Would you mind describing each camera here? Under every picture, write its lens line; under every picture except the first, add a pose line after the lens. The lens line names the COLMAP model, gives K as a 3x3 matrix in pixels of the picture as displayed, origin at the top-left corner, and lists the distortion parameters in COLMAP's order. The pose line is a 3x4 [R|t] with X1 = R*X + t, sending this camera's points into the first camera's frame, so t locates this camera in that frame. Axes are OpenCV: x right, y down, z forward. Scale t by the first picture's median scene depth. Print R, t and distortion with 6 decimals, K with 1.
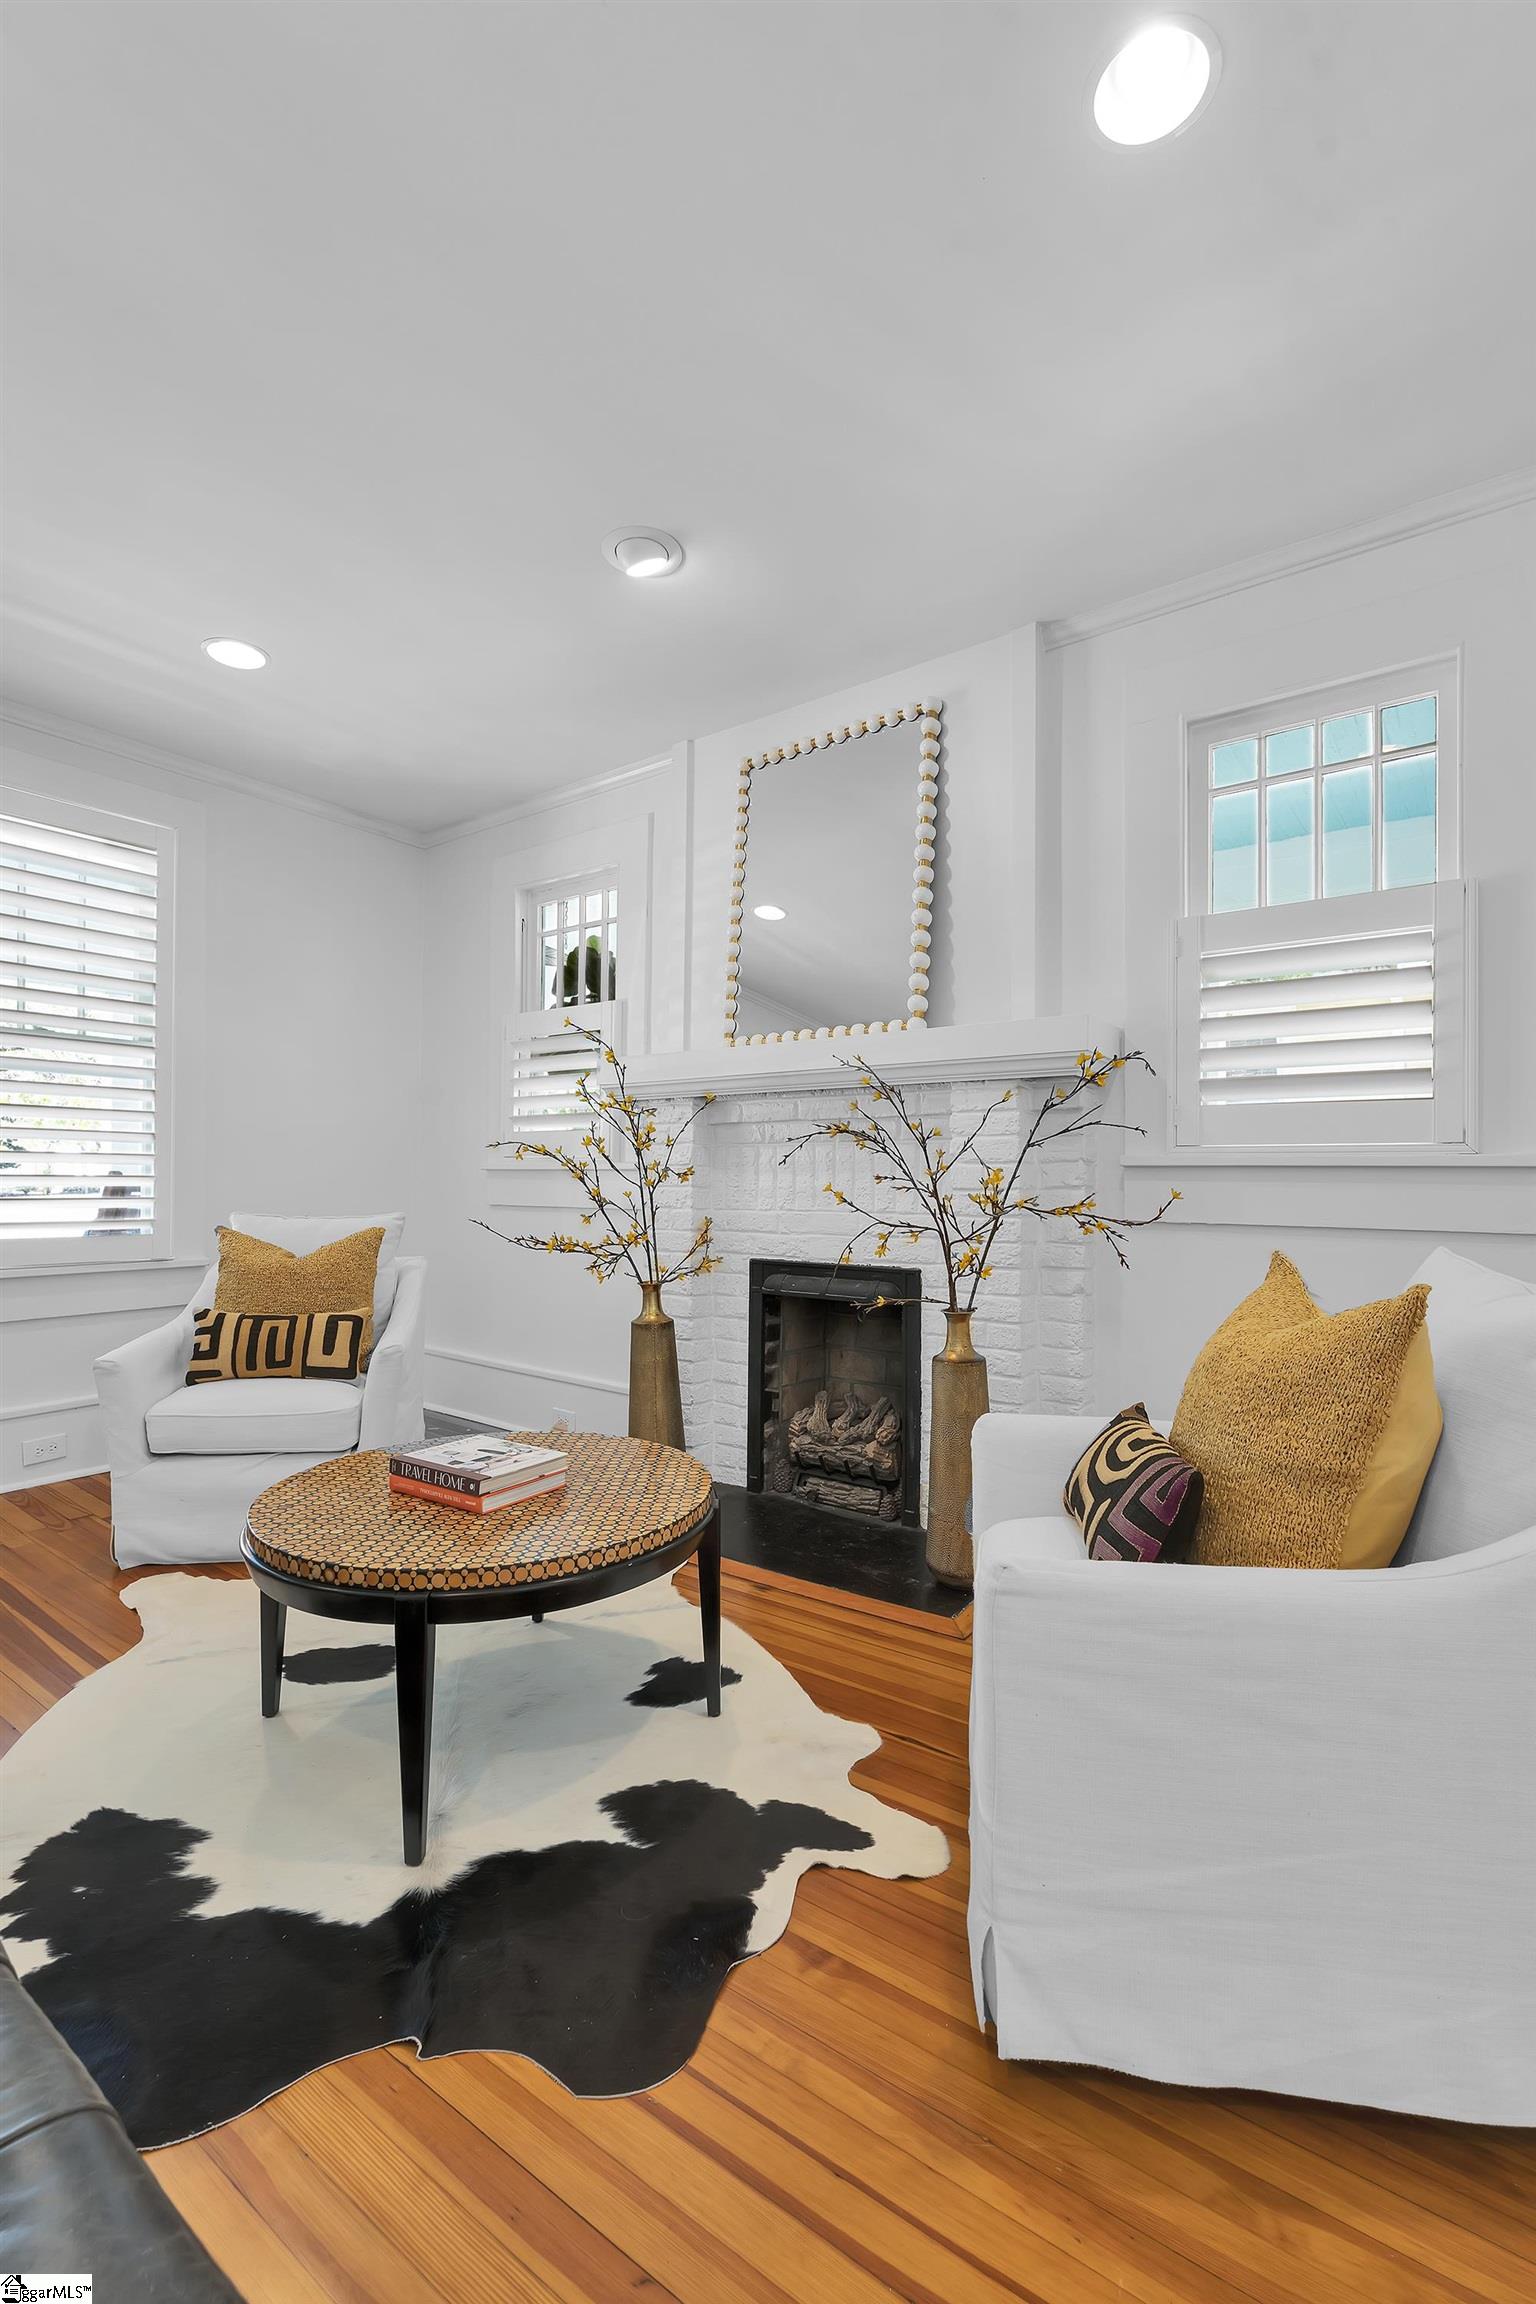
lens RADIAL K [[1023.9, 0, 764.3], [0, 1023.9, 1166.8], [0, 0, 1]] dist [-0.002755, -0.000634]
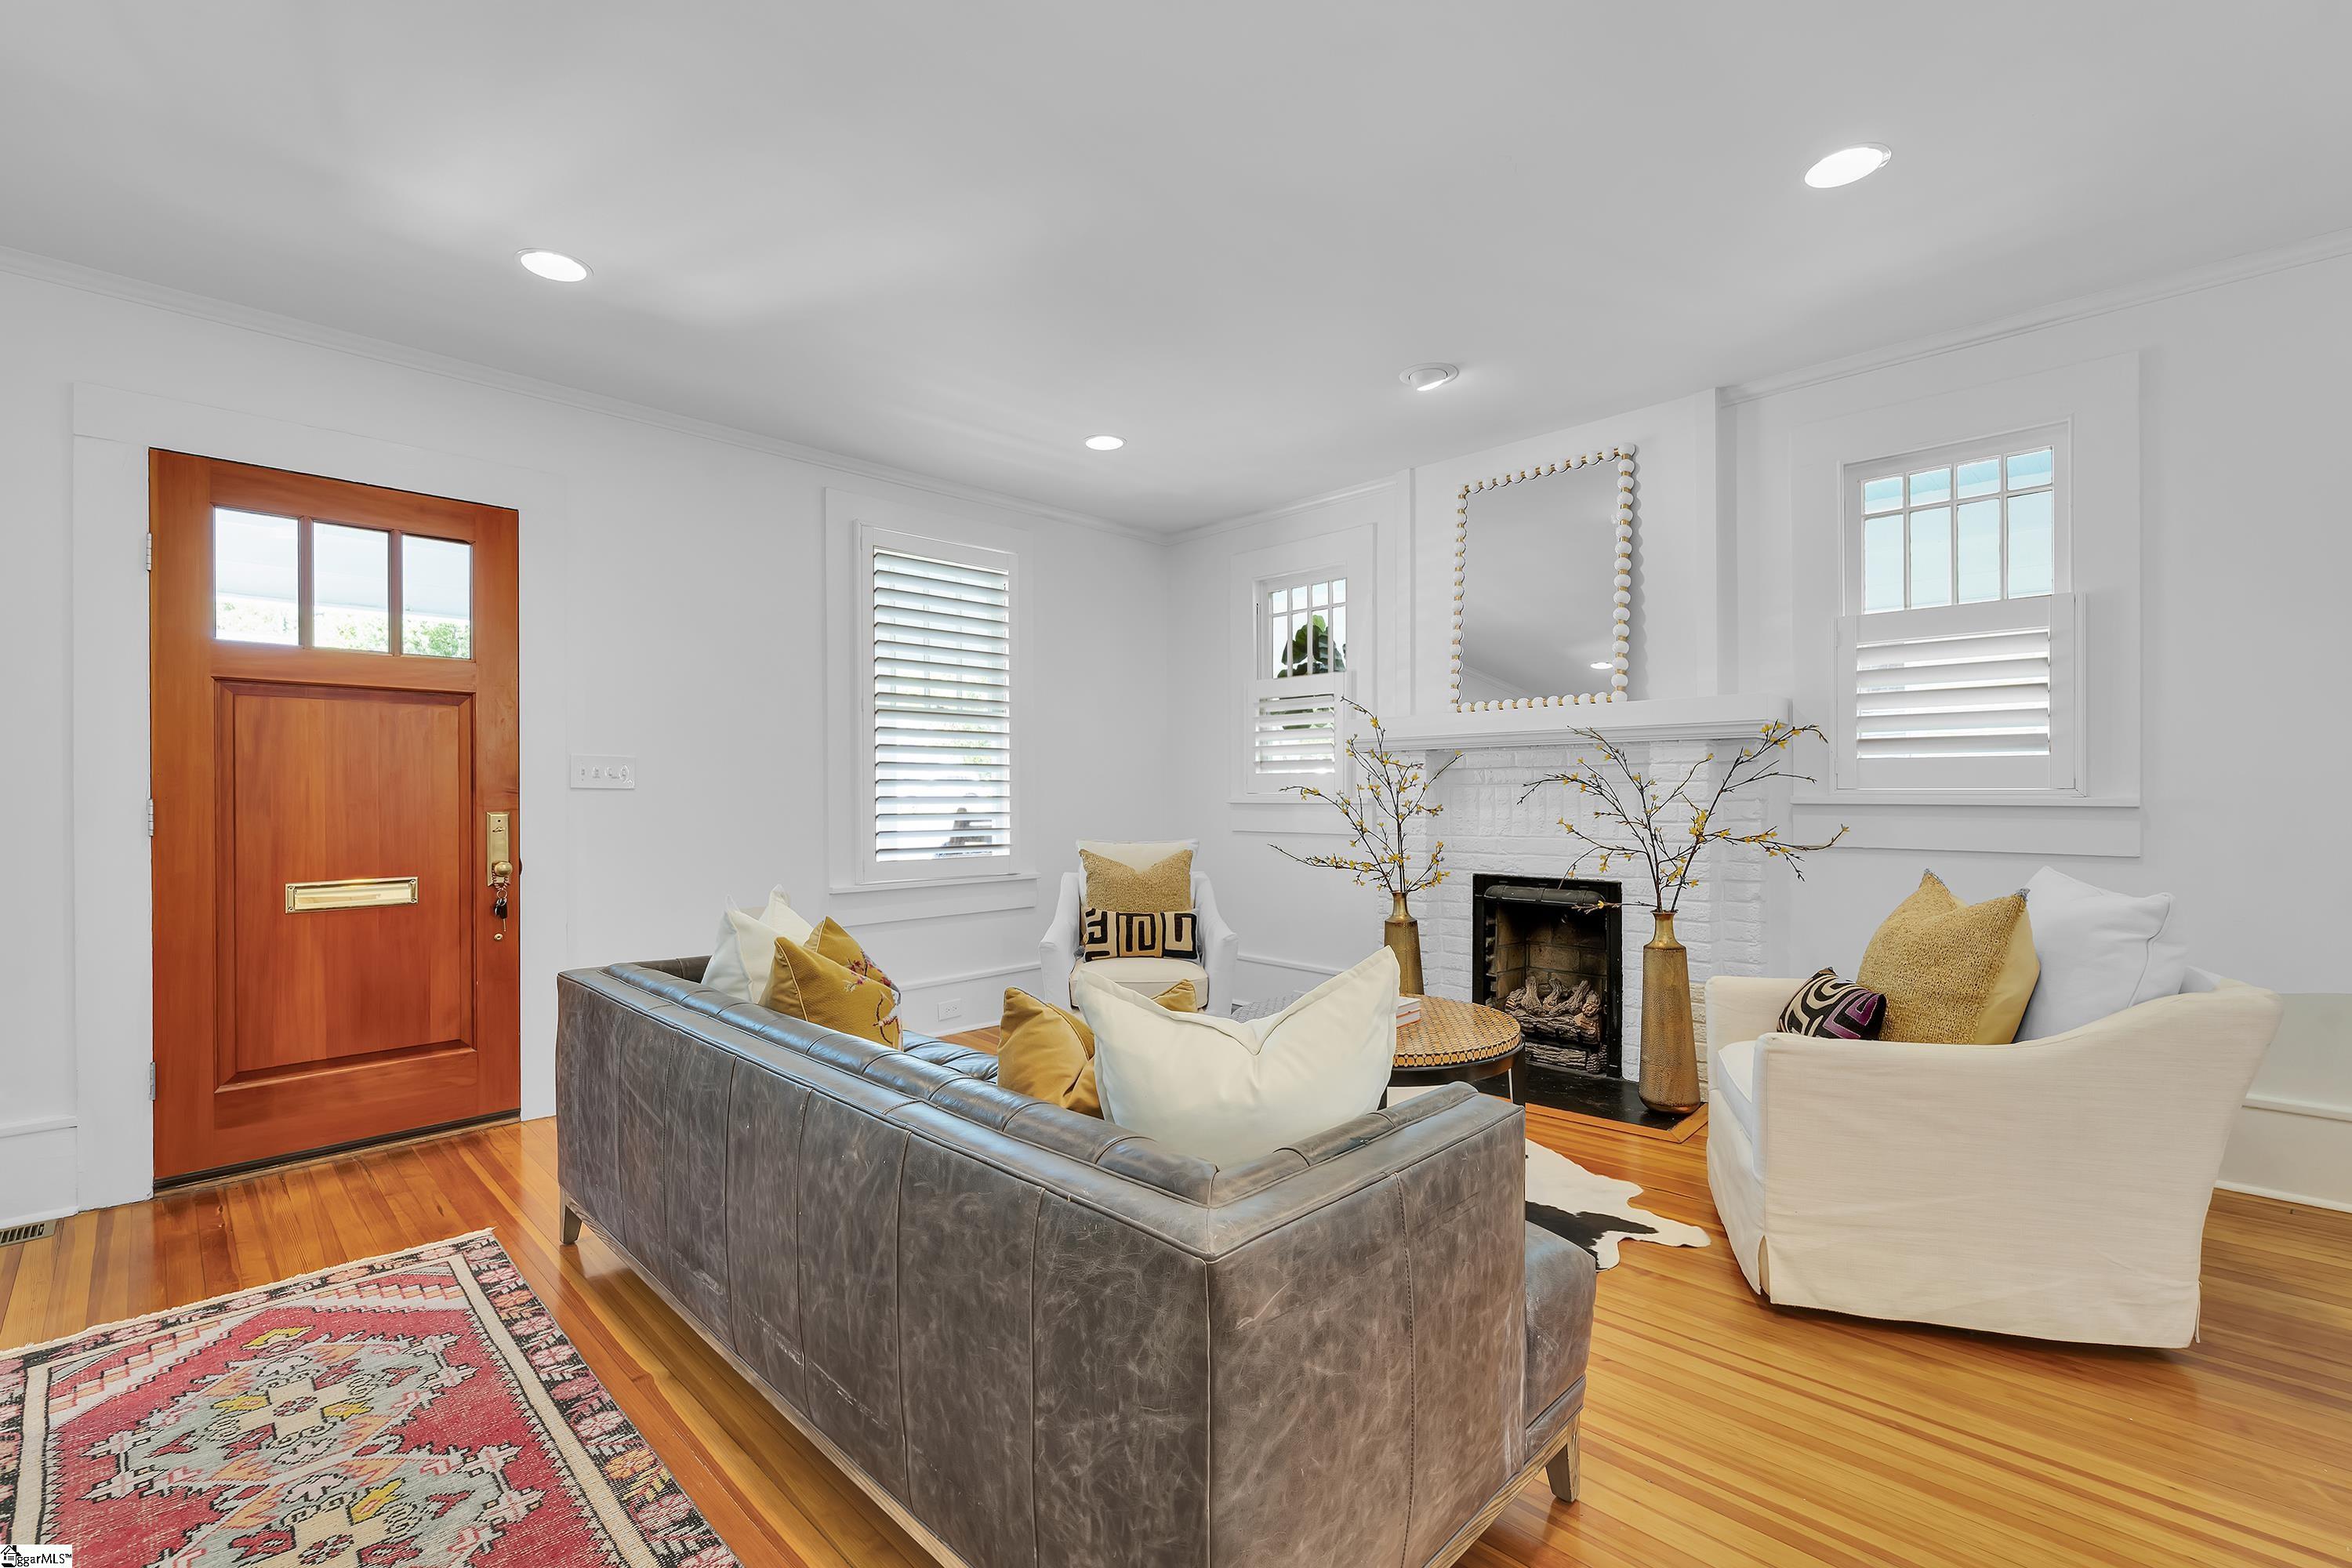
lens RADIAL K [[1023.6, 0, 1178.3], [0, 1023.6, 792.9], [0, 0, 1]] dist [-0.002902, 0.000244]
pose [[0.988600, -0.010162, -0.150221, -0.213246], [0.011612, 0.999894, 0.008777, -0.032301], [0.150116, -0.010422, 0.988613, -0.384937]]
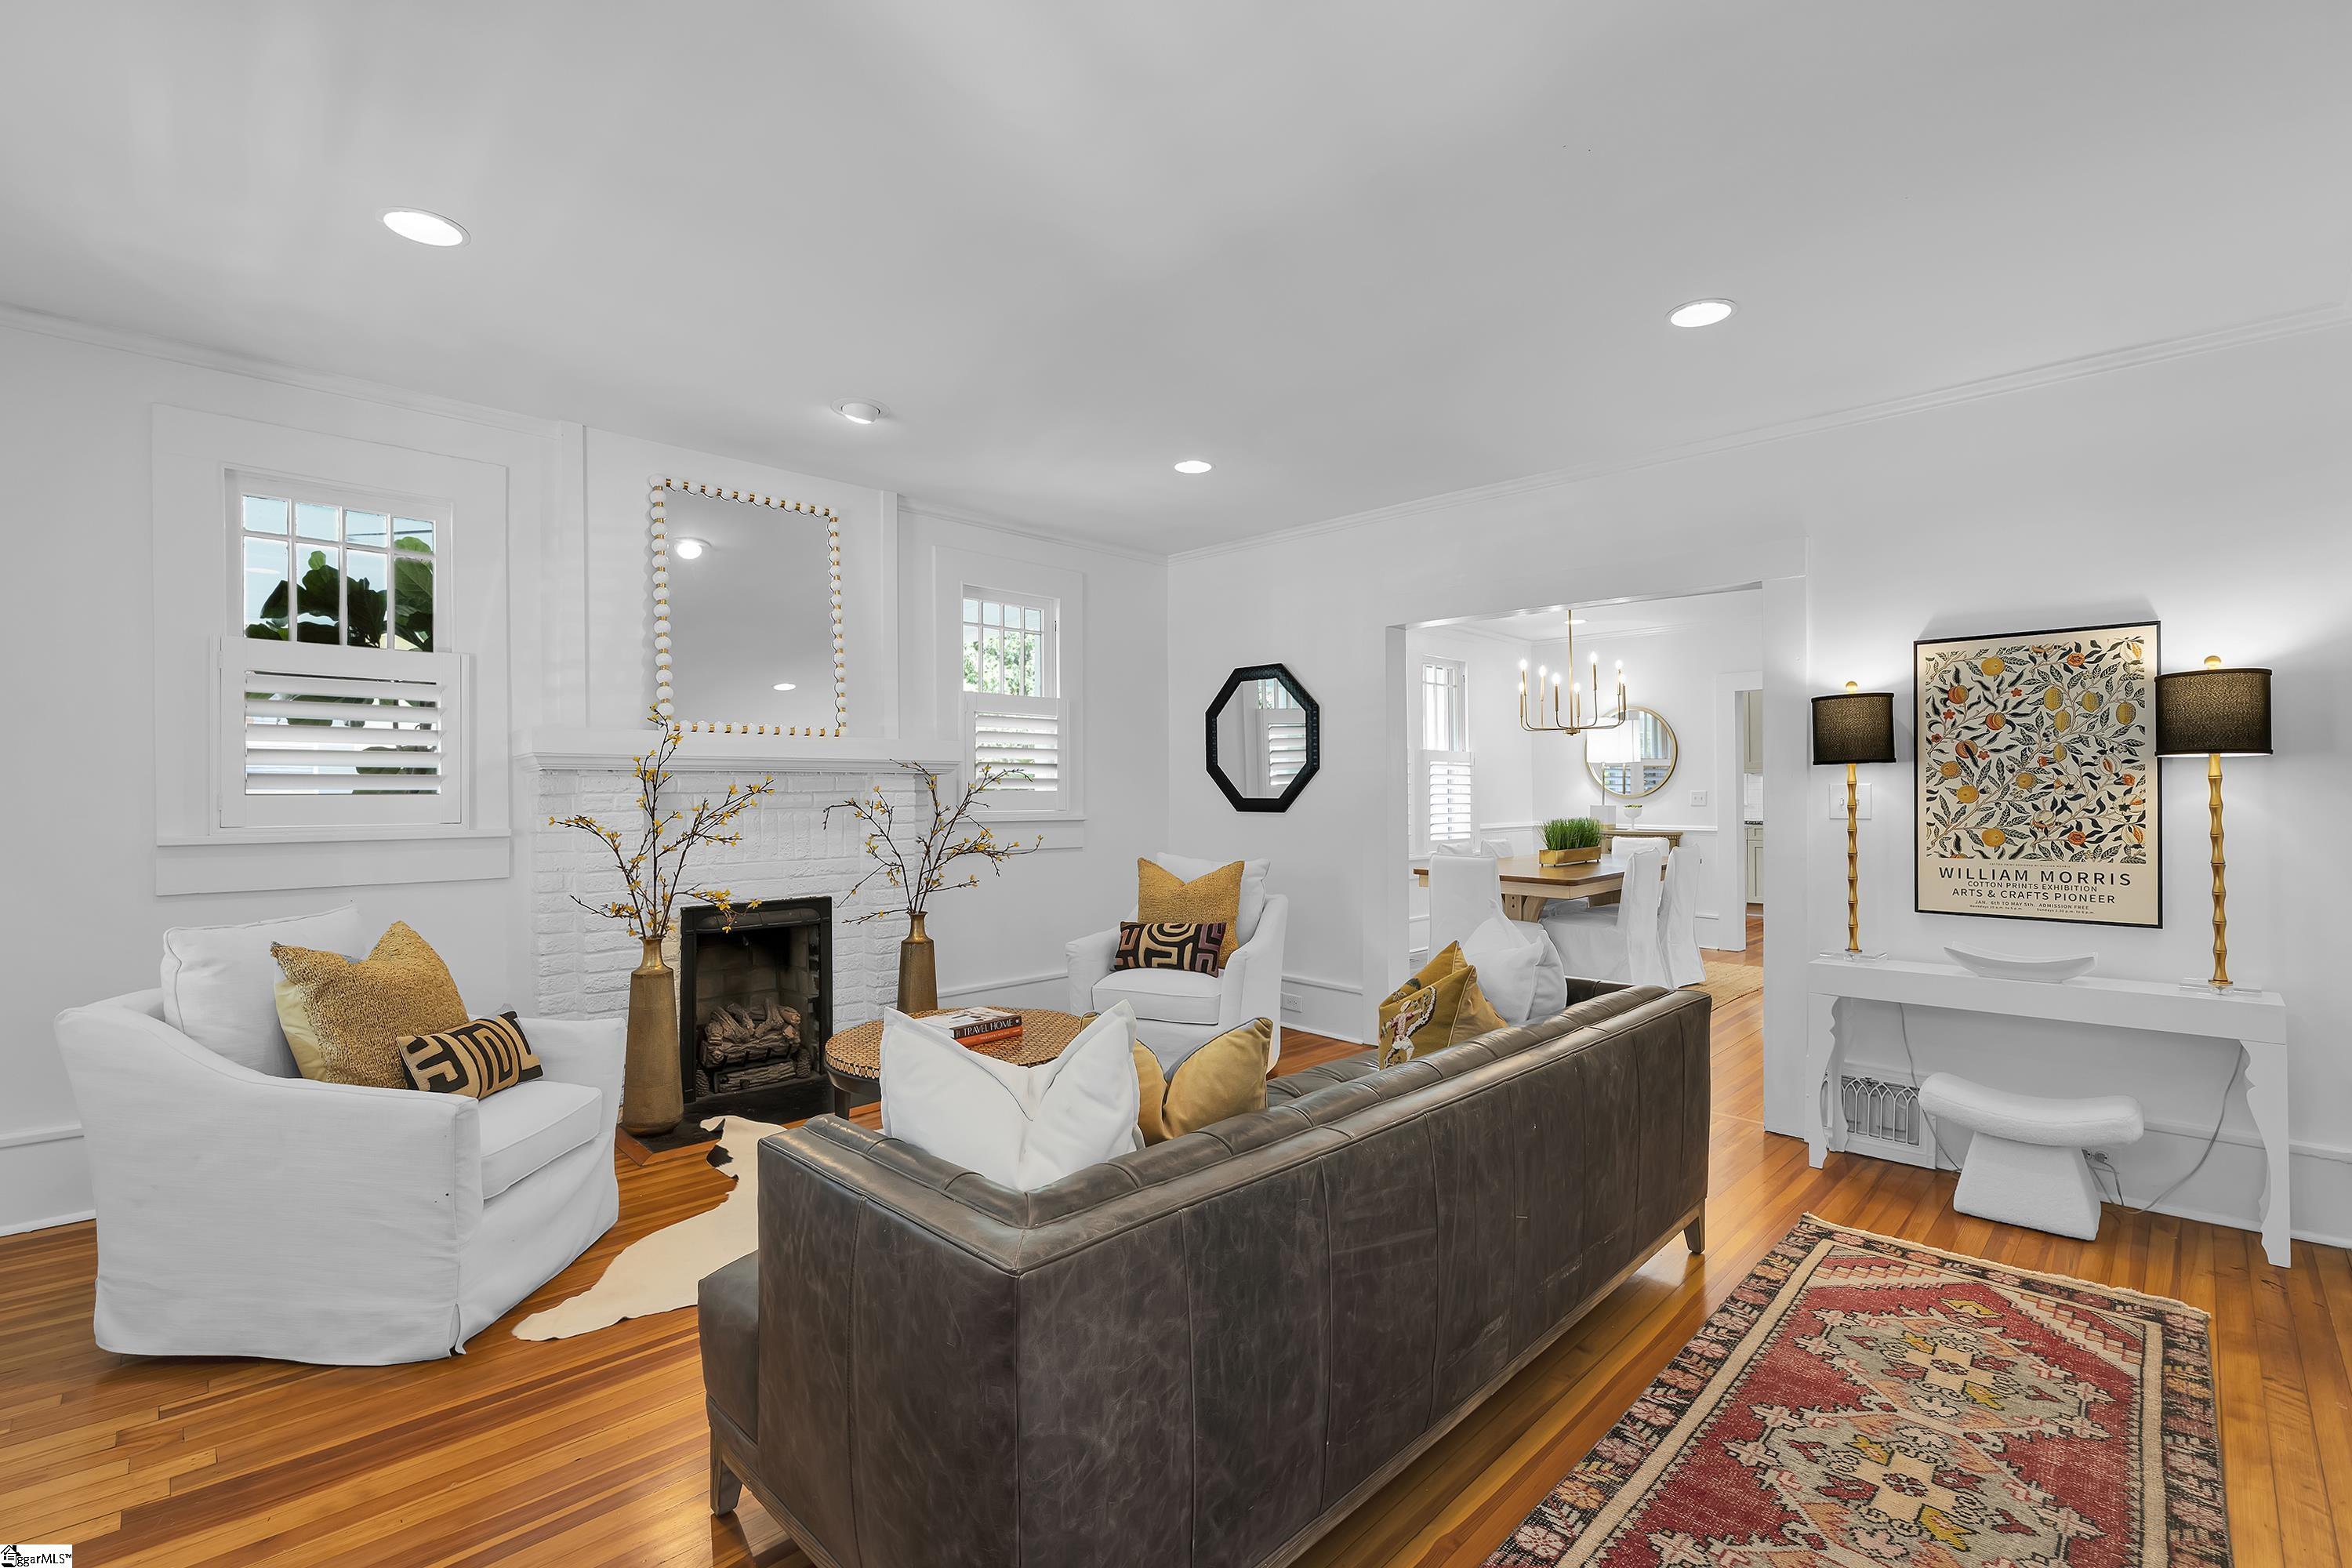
lens RADIAL K [[1023.6, 0, 1178.3], [0, 1023.6, 792.9], [0, 0, 1]] dist [-0.002902, 0.000244]
pose [[0.159718, -0.003805, 0.987155, -1.238690], [-0.003361, 0.999985, 0.004399, -0.057652], [-0.987157, -0.004021, 0.159702, 0.279332]]
